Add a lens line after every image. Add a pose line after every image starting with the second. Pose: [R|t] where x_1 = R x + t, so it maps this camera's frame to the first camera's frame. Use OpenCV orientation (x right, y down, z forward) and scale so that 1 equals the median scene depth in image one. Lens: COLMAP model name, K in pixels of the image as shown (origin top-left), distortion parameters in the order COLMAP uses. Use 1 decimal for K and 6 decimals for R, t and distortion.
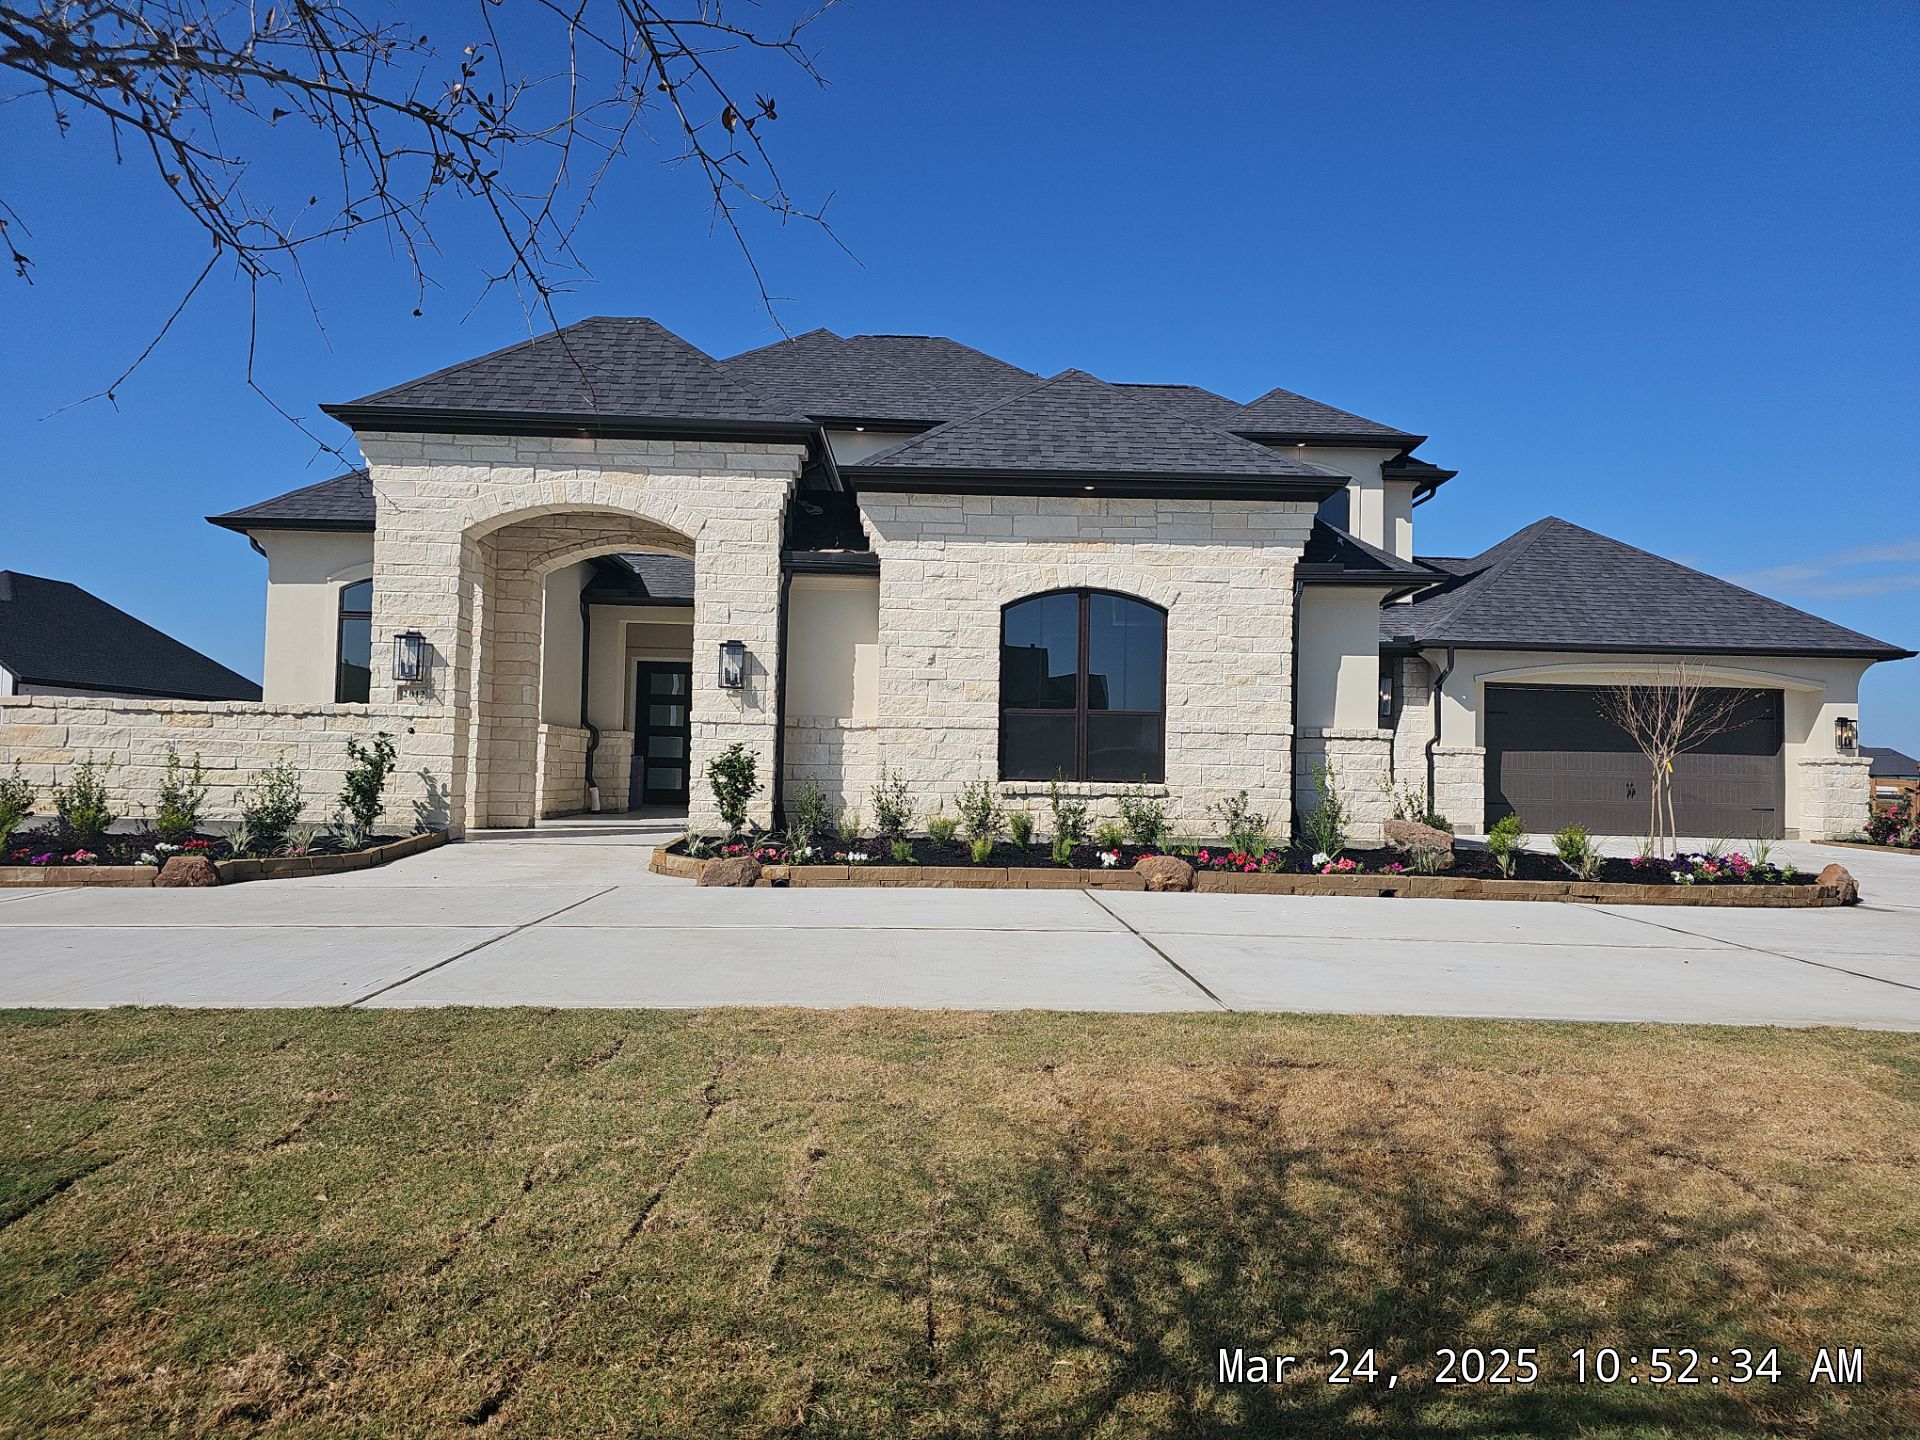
lens RADIAL K [[1251.3, 0, 995.0], [0, 1251.3, 721.3], [0, 0, 1]] dist [0.049844, -0.039260]
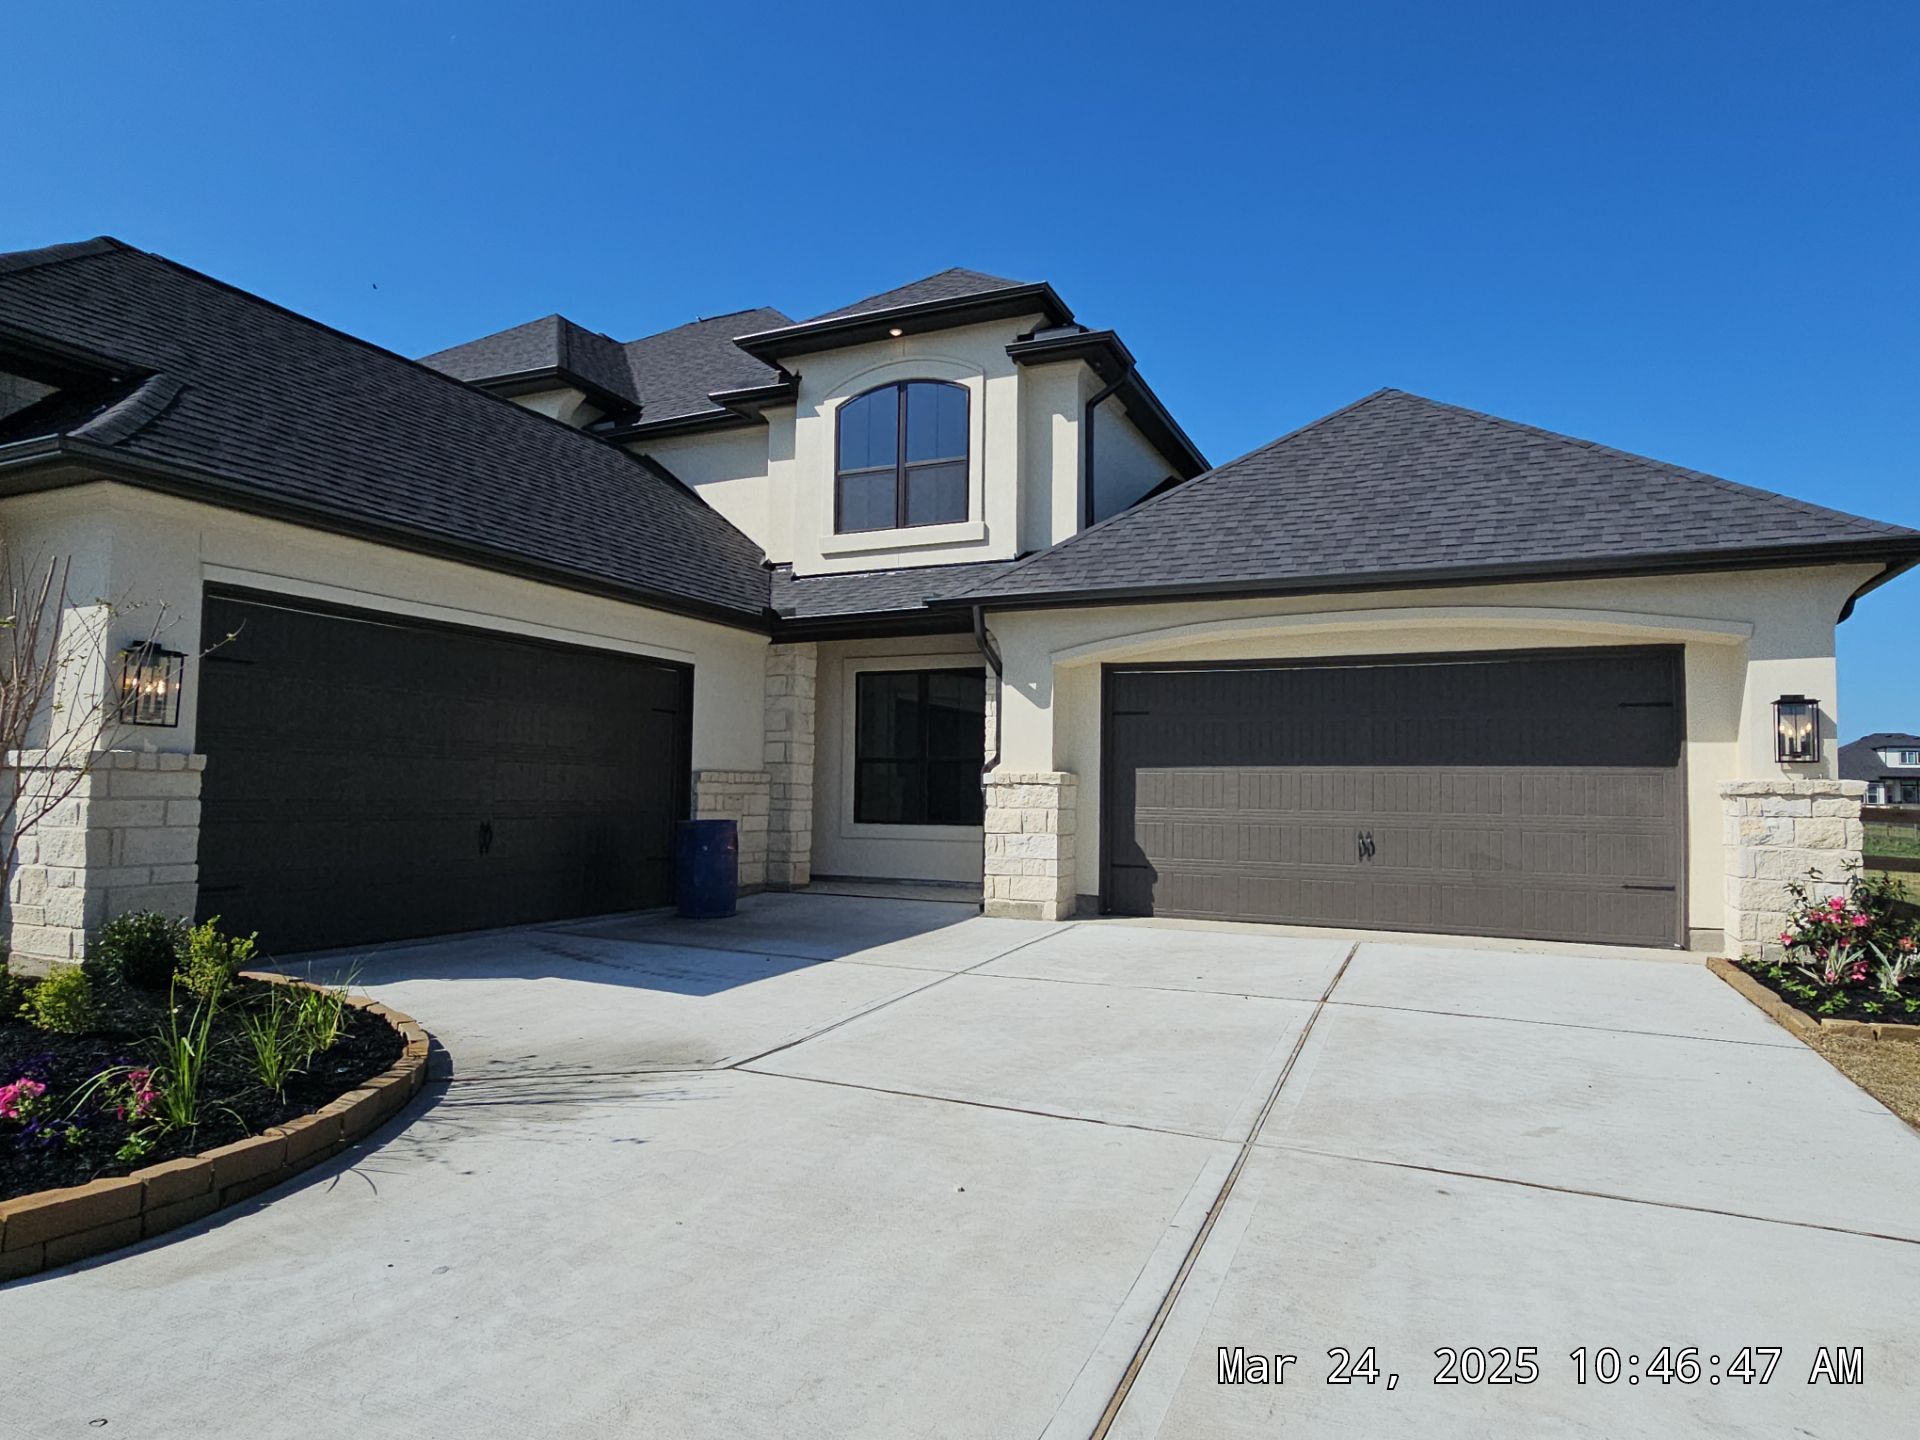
lens RADIAL K [[1145.2, 0, 963.9], [0, 1145.2, 720.7], [0, 0, 1]] dist [-0.018908, 0.000704]
pose [[0.904230, -0.035025, -0.425608, 0.883532], [0.023709, 0.999211, -0.031857, 0.019427], [0.426388, 0.018715, 0.904347, 0.771334]]
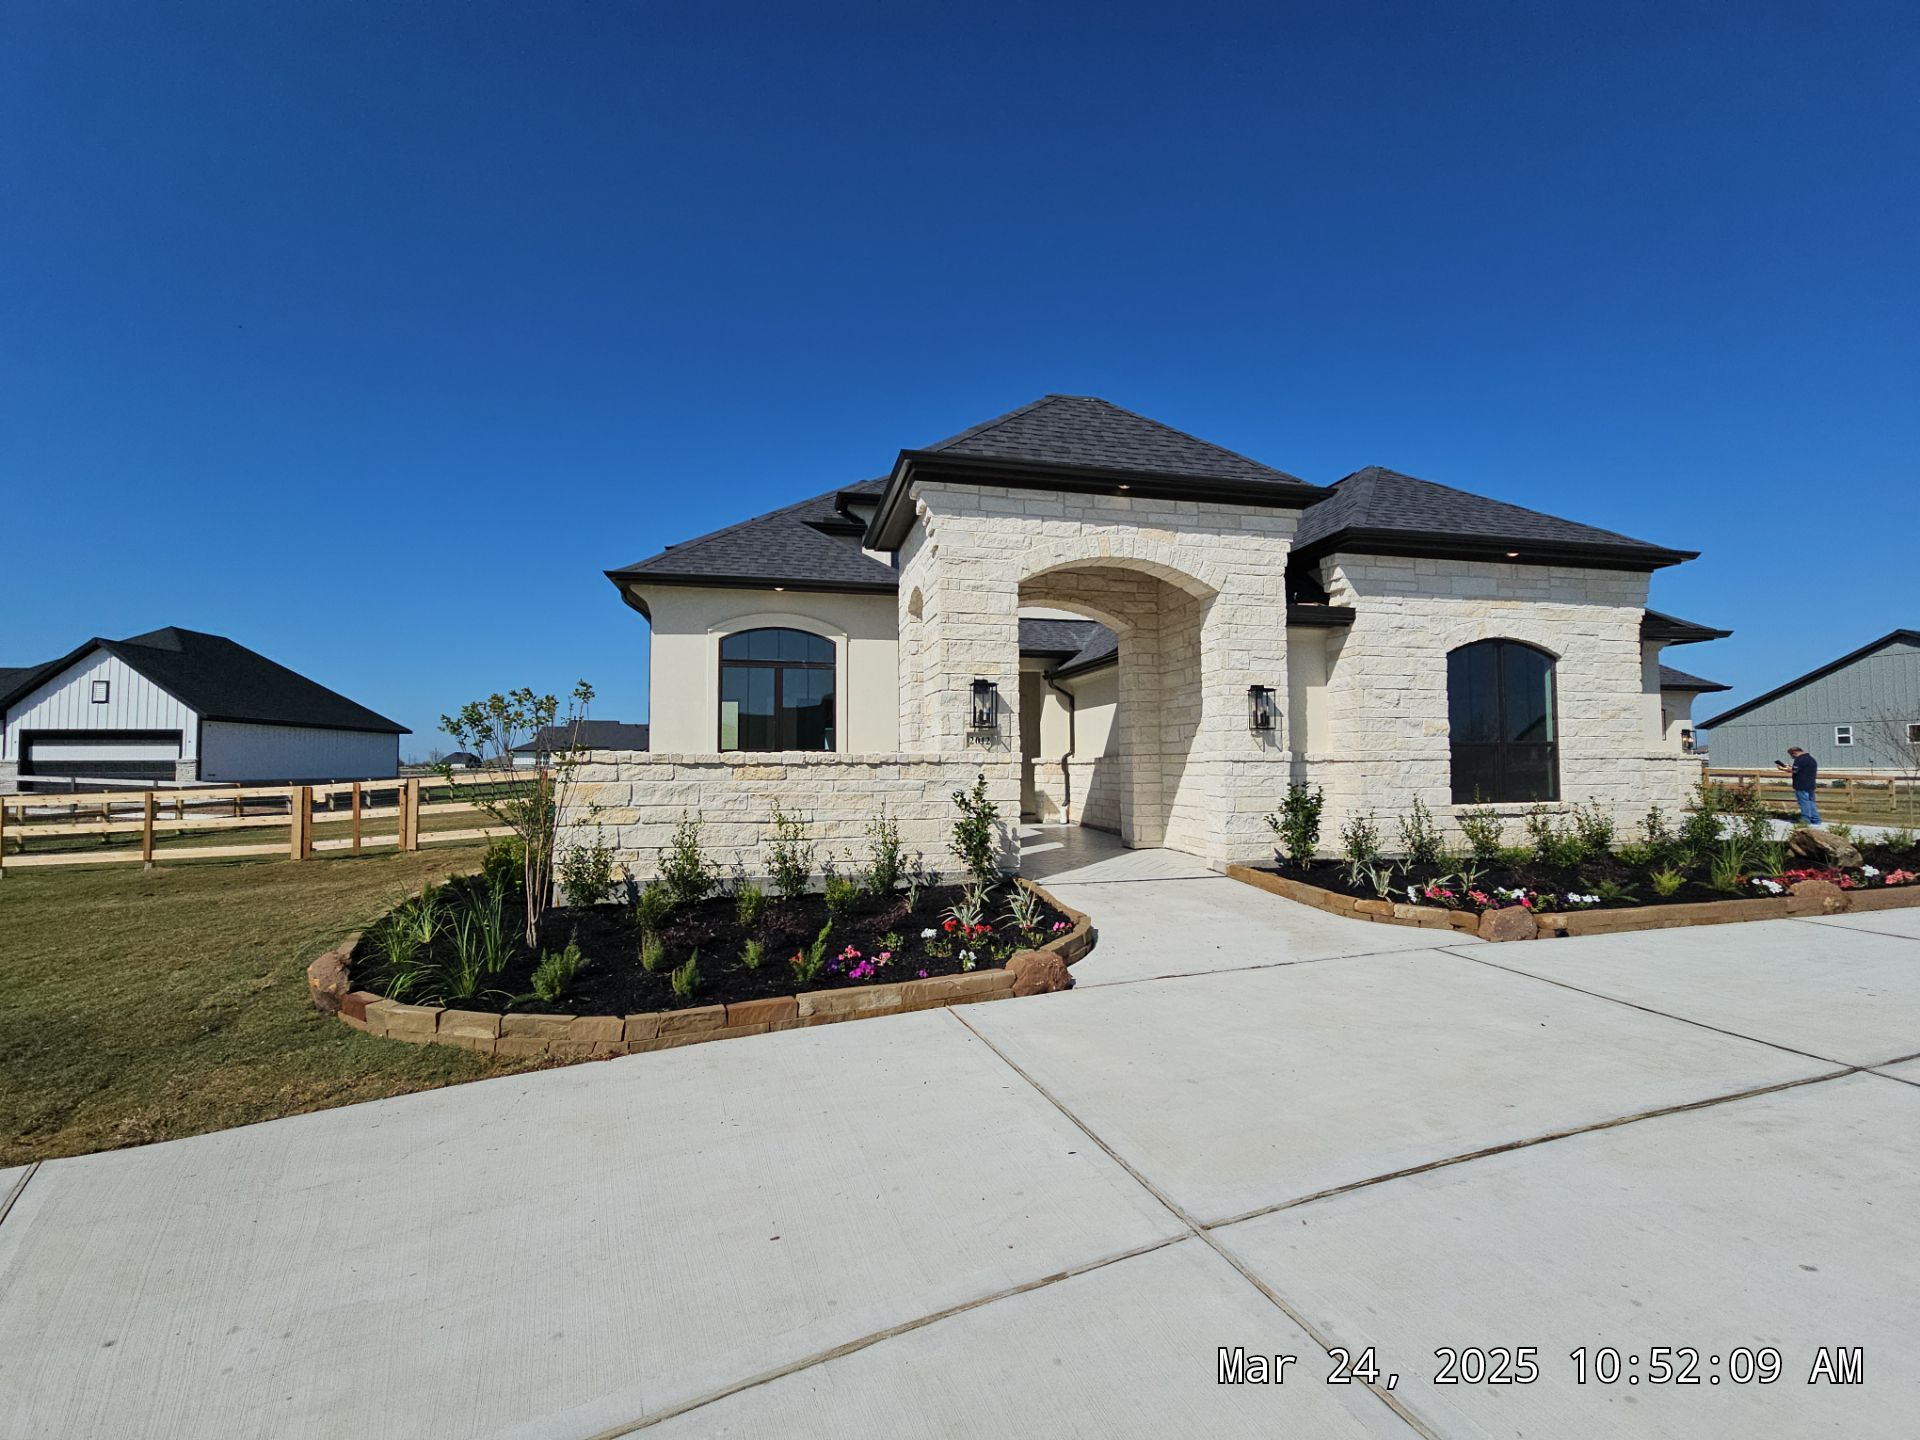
lens RADIAL K [[783.1, 0, 962.6], [0, 783.1, 722.4], [0, 0, 1]] dist [0.001315, -0.004487]
pose [[0.980563, -0.015695, 0.195577, -0.582170], [0.017028, 0.999842, -0.005139, -0.032470], [-0.195465, 0.008370, 0.980675, 0.375219]]
